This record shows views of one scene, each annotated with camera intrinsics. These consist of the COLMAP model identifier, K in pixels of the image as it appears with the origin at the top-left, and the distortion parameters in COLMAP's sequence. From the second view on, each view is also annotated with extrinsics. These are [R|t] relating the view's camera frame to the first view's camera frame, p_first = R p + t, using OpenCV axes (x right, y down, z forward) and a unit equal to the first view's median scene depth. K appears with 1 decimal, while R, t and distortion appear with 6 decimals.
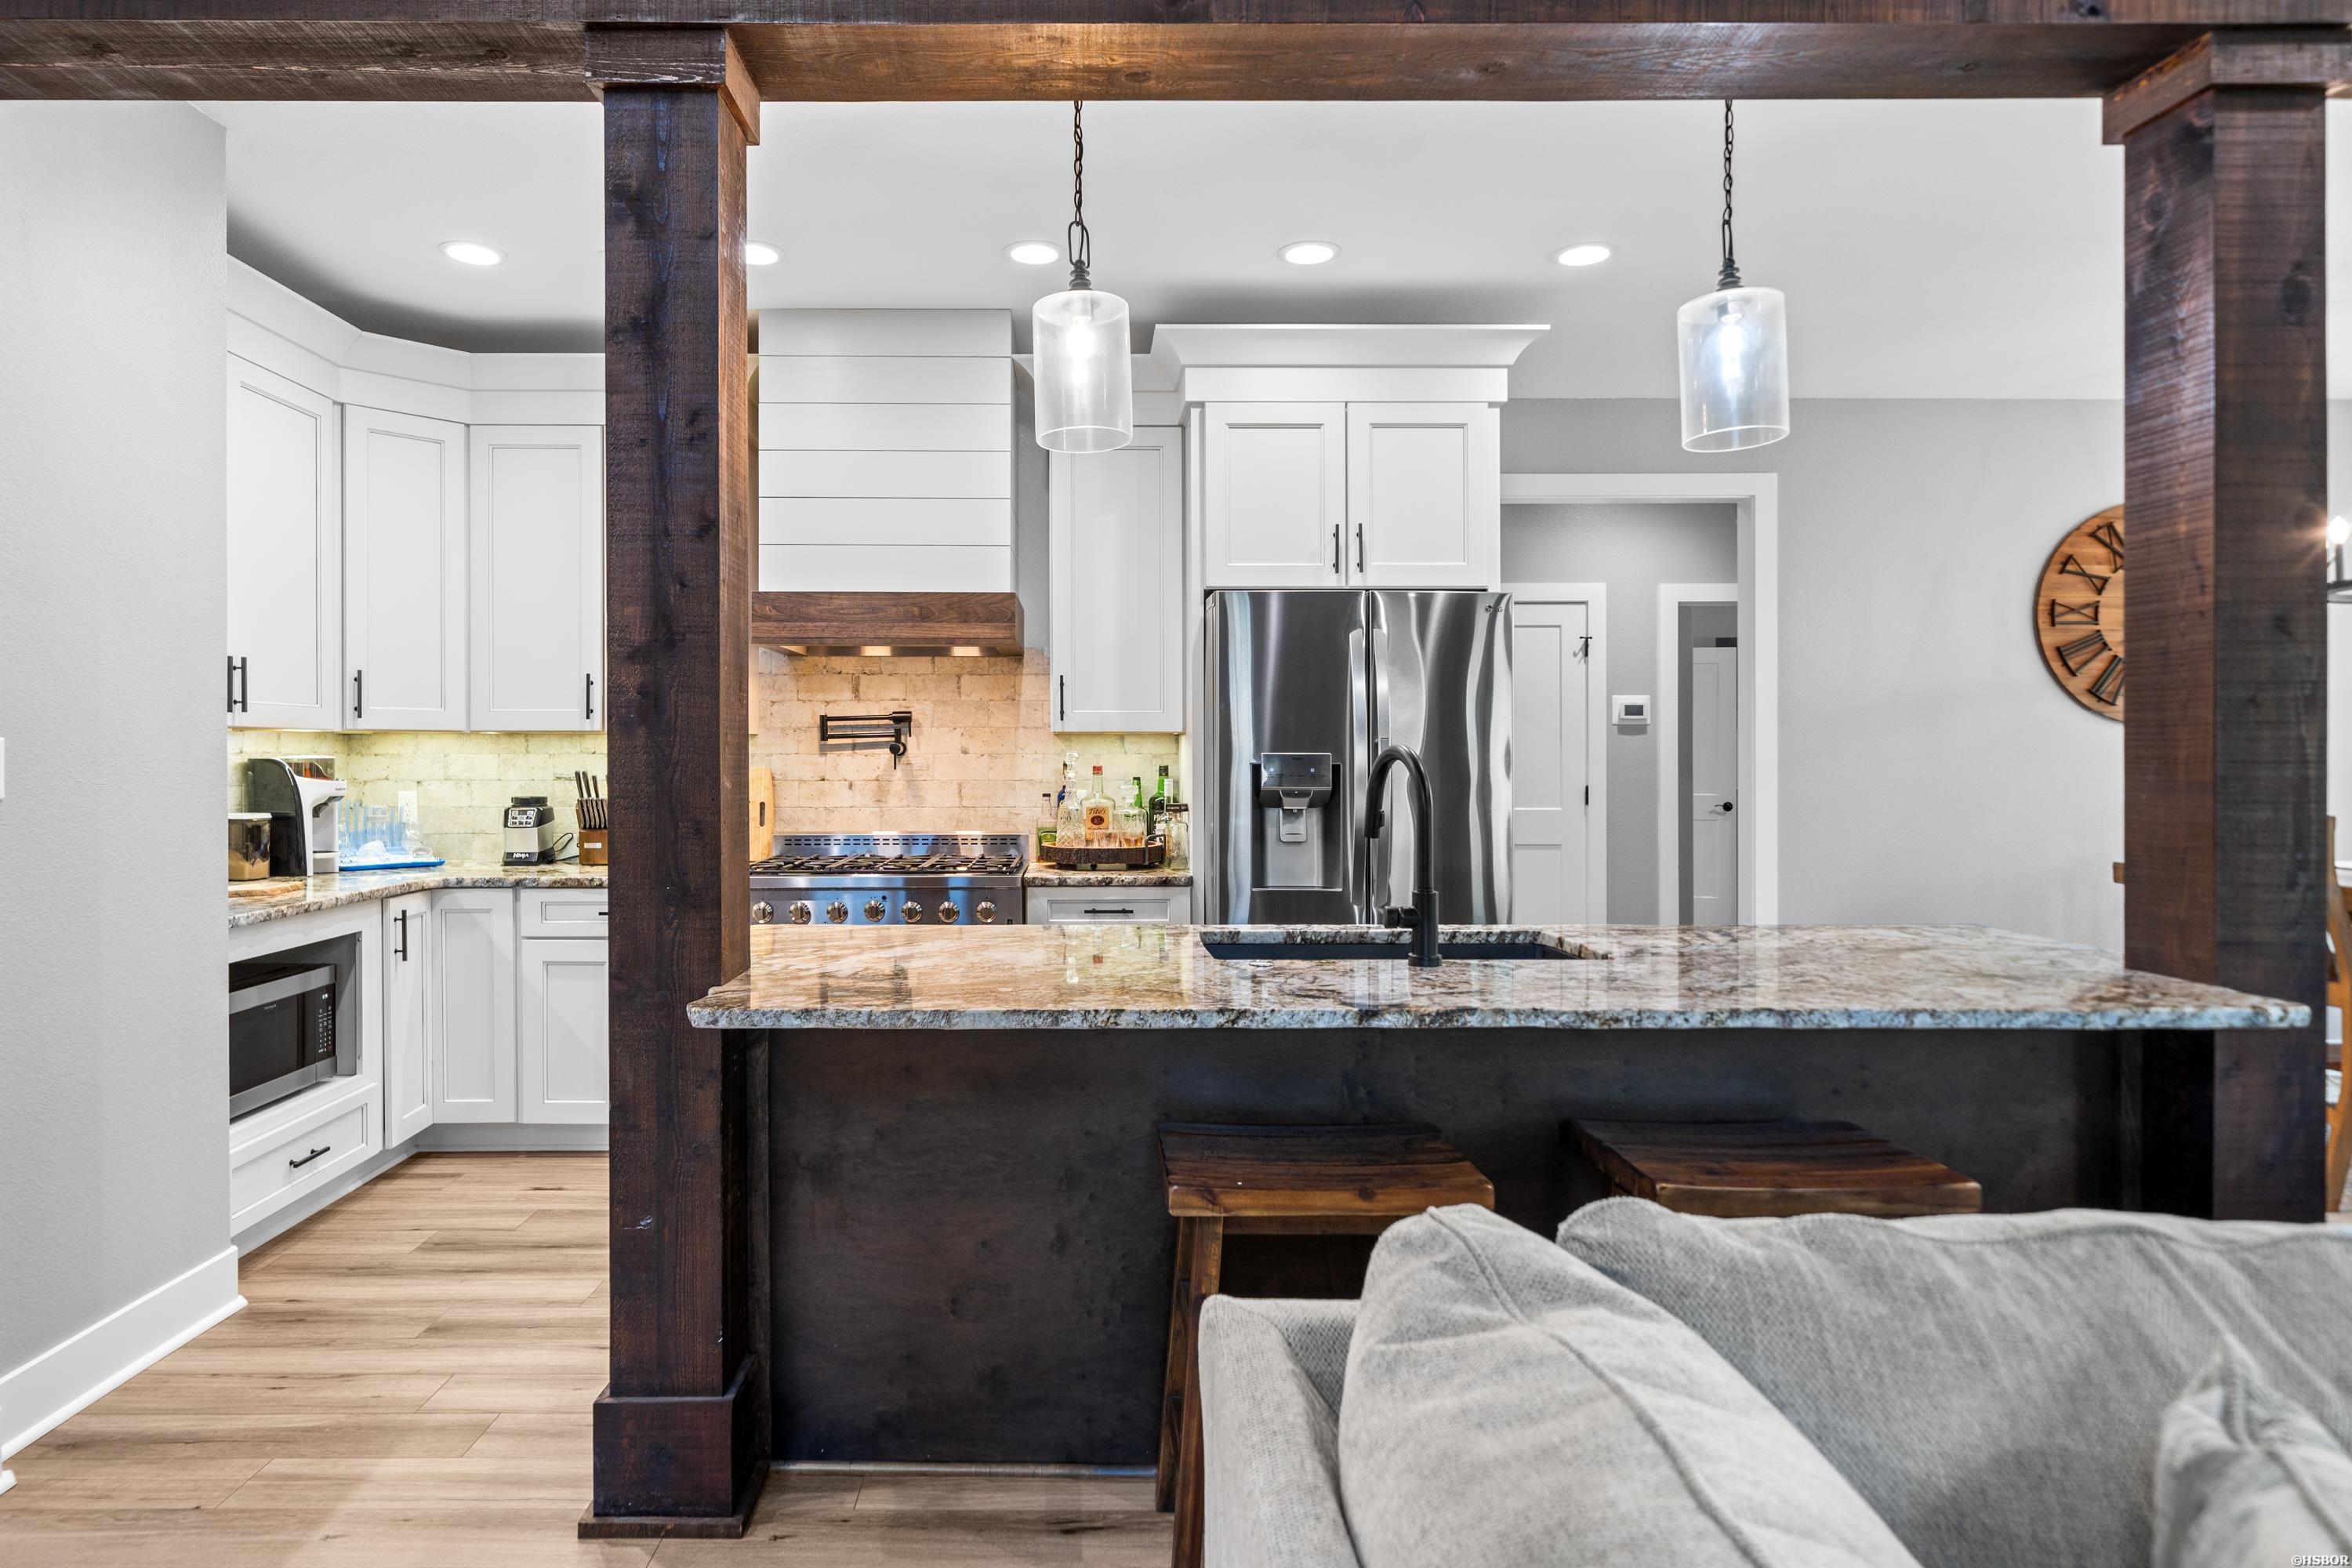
lens RADIAL K [[1359.7, 0, 1063.1], [0, 1359.7, 754.5], [0, 0, 1]] dist [-0.002542, 0.001050]
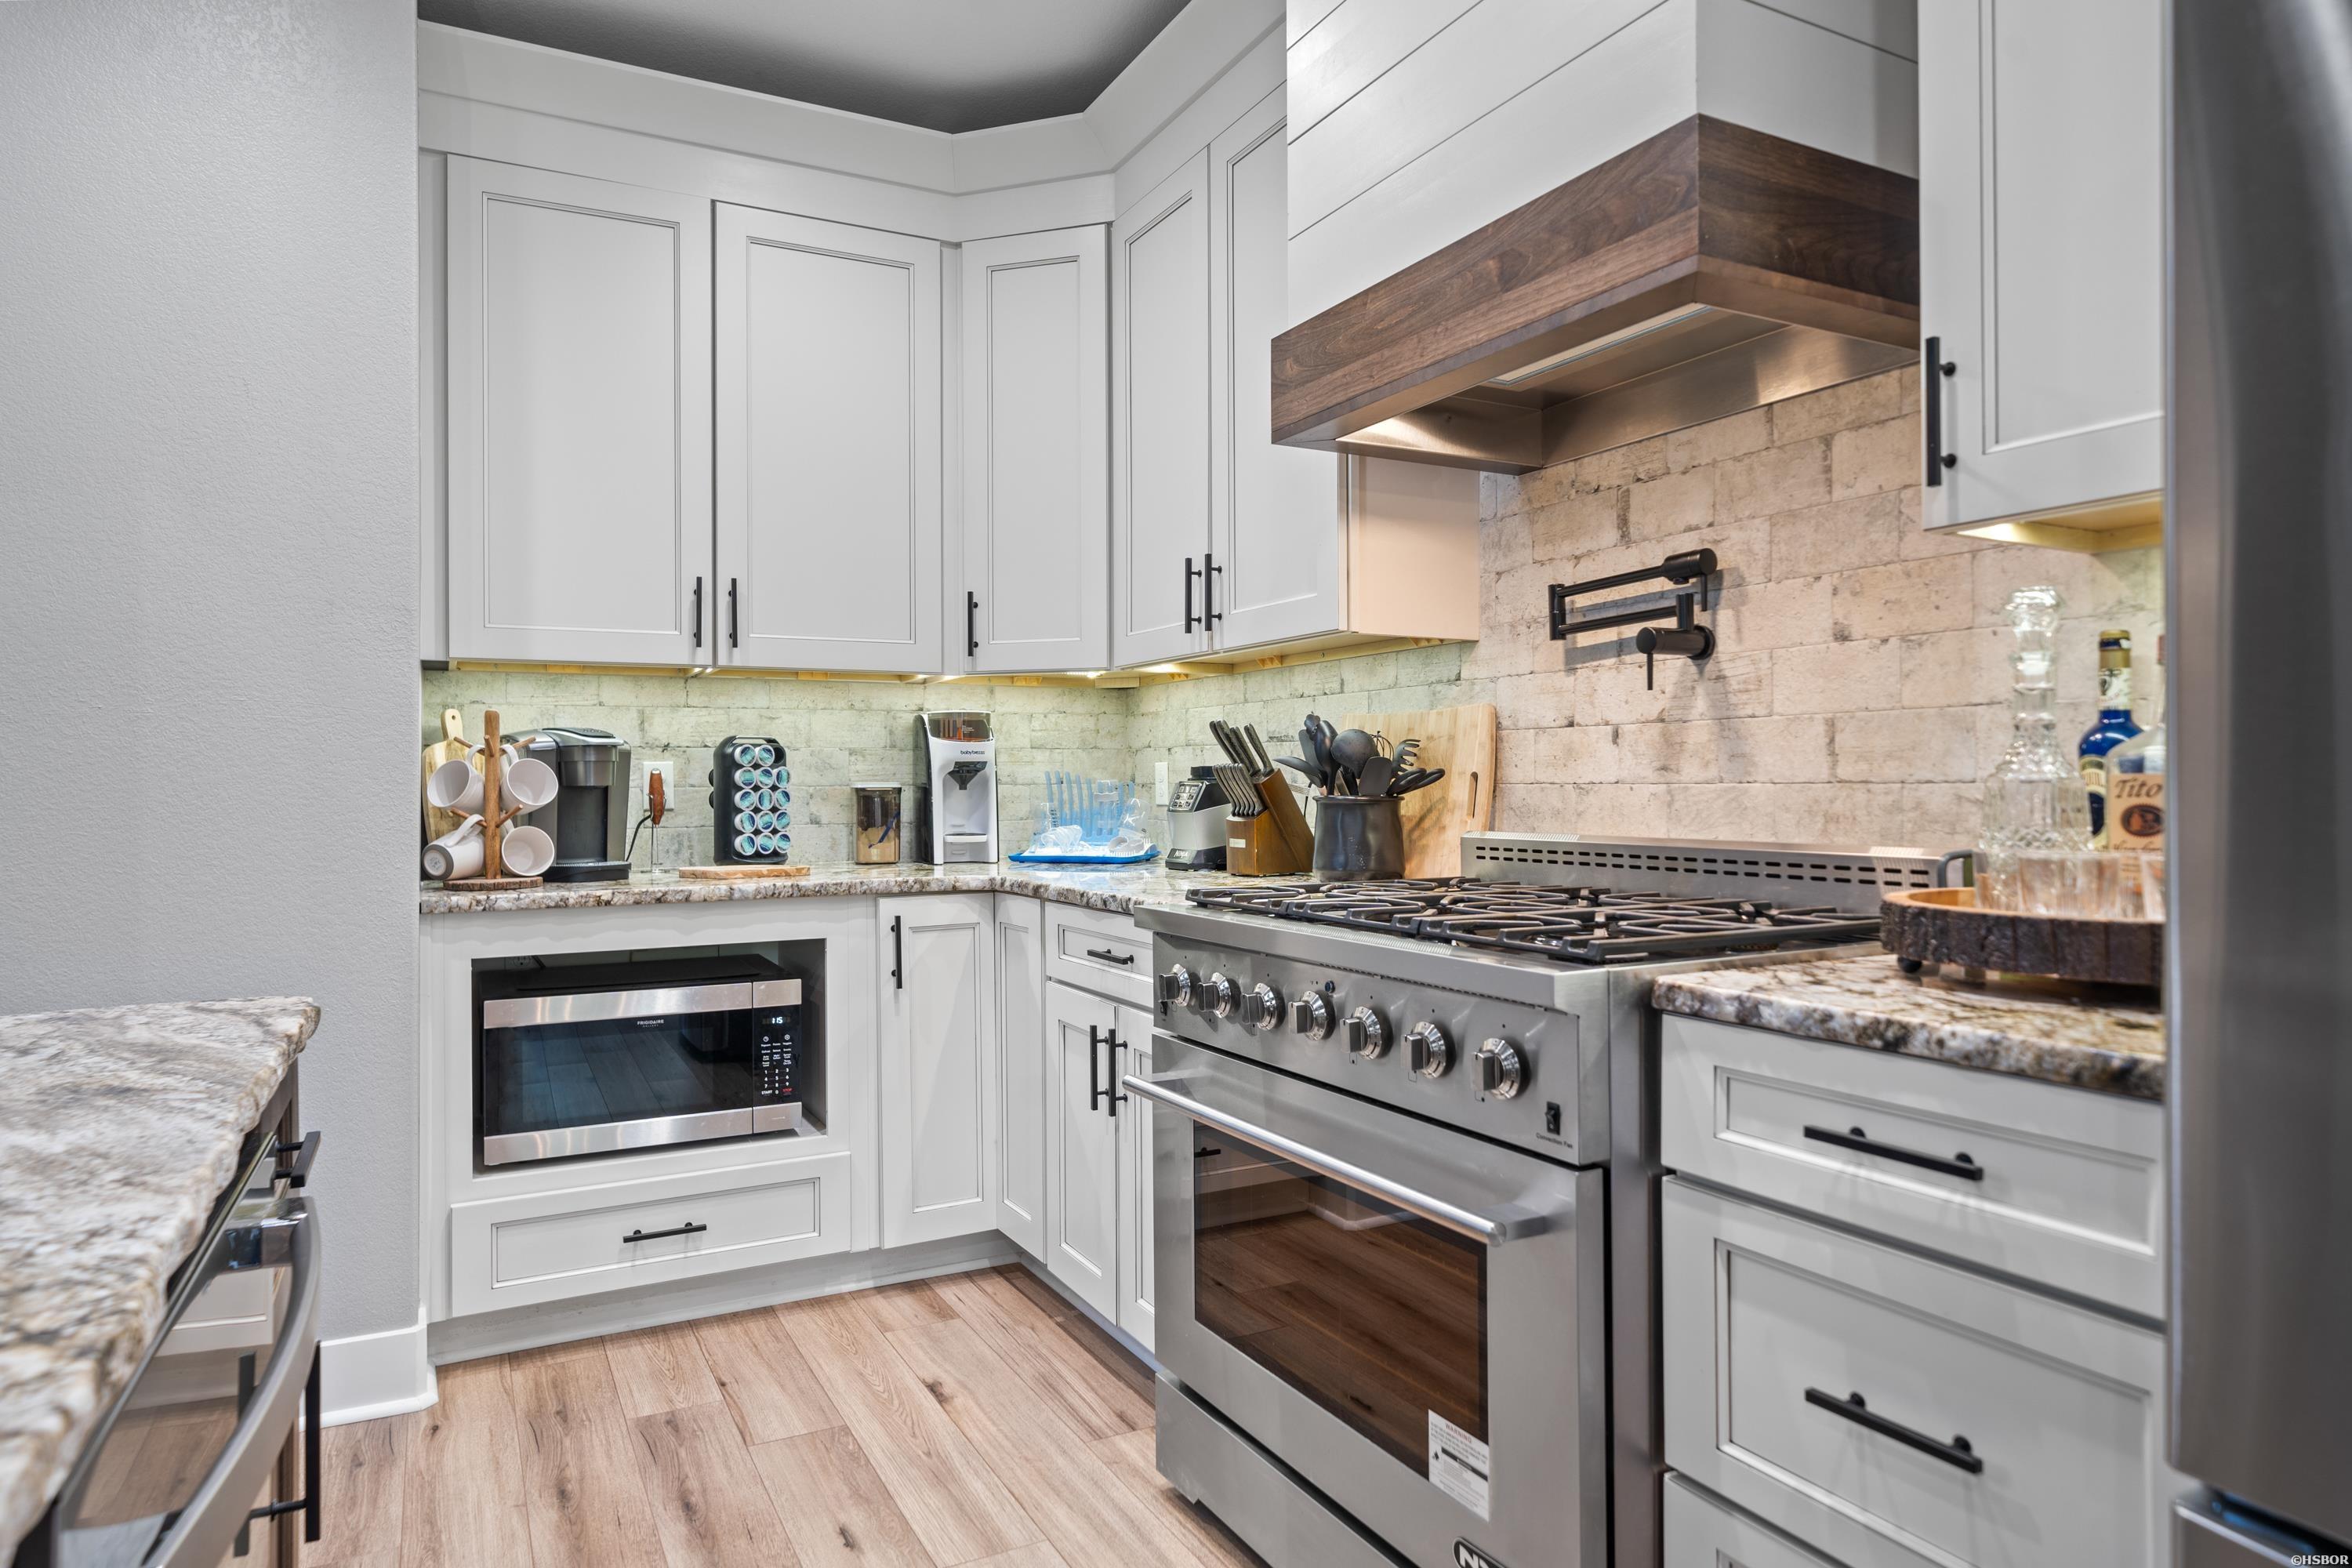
lens RADIAL K [[1373.4, 0, 1180.9], [0, 1373.4, 777.0], [0, 0, 1]] dist [-0.002106, -0.000565]
pose [[0.475335, -0.005654, -0.879787, 0.196460], [0.003001, 0.999984, -0.004805, 0.043071], [0.879800, -0.000356, 0.475344, 0.732502]]
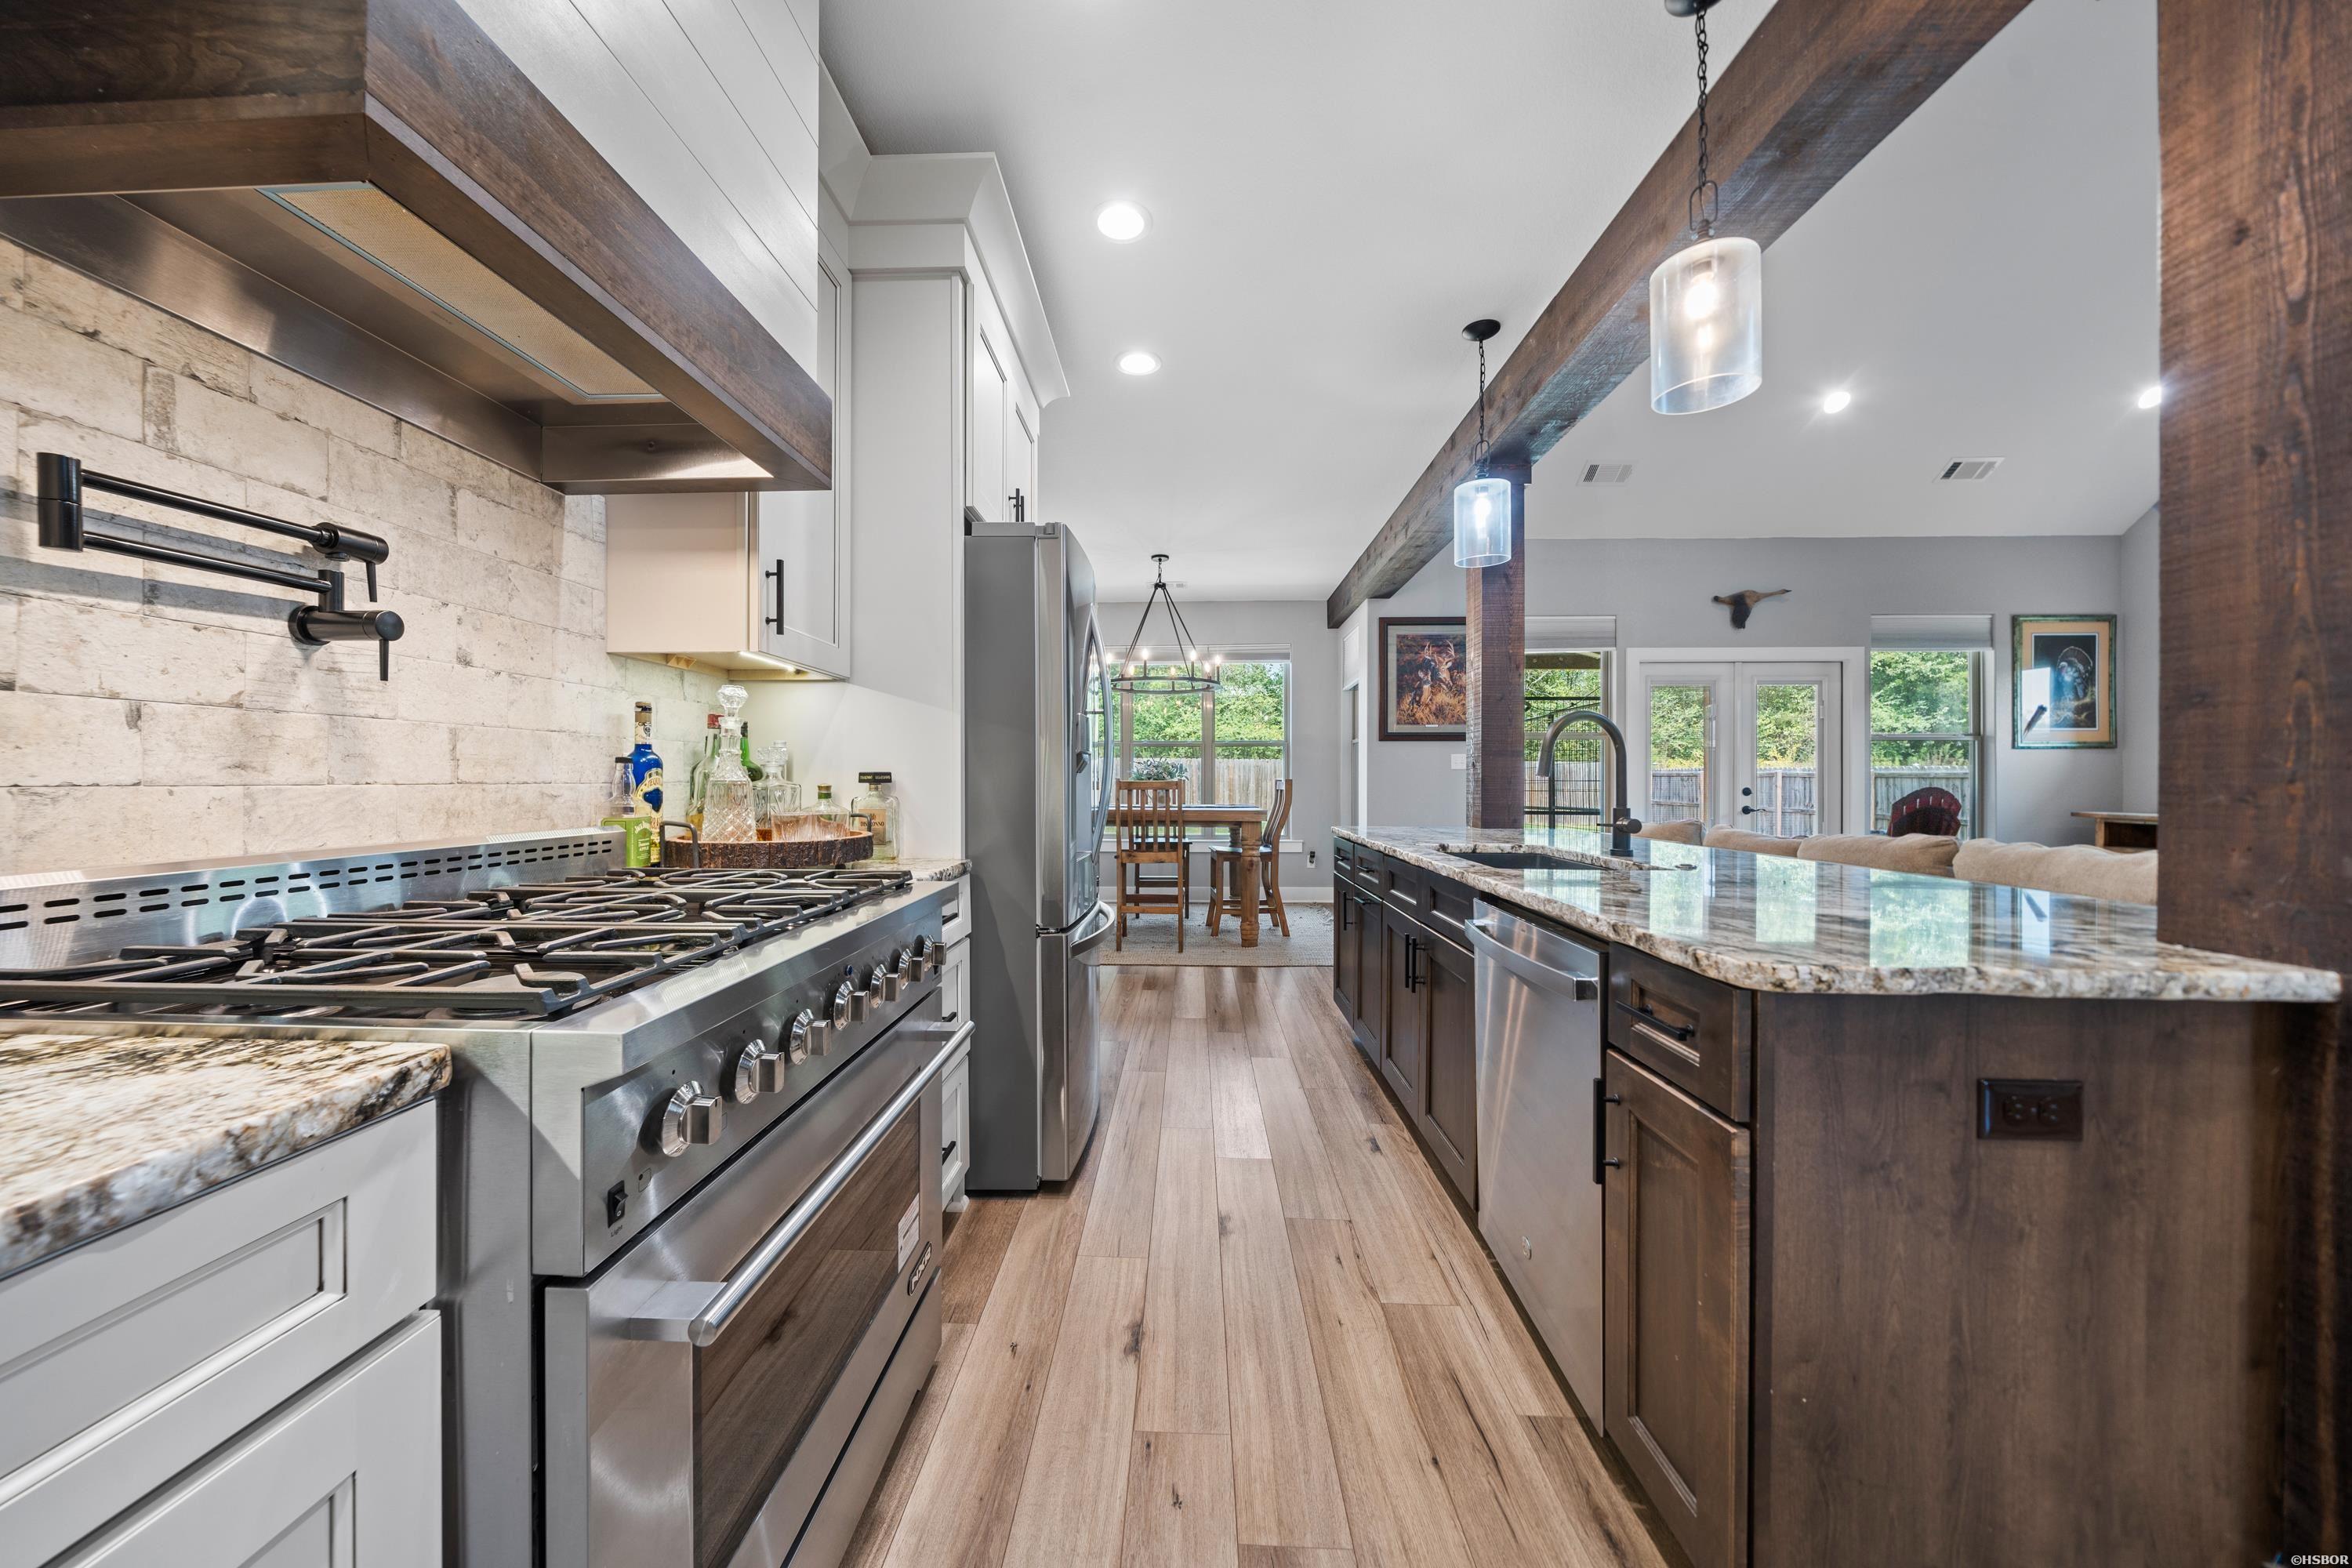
lens RADIAL K [[813.7, 0, 1178.7], [0, 813.7, 780.6], [0, 0, 1]] dist [-0.004455, -0.000068]
pose [[0.019792, -0.000350, 0.999804, -0.375371], [-0.003987, 0.999992, 0.000429, 0.041135], [-0.999796, -0.003994, 0.019791, 0.845193]]
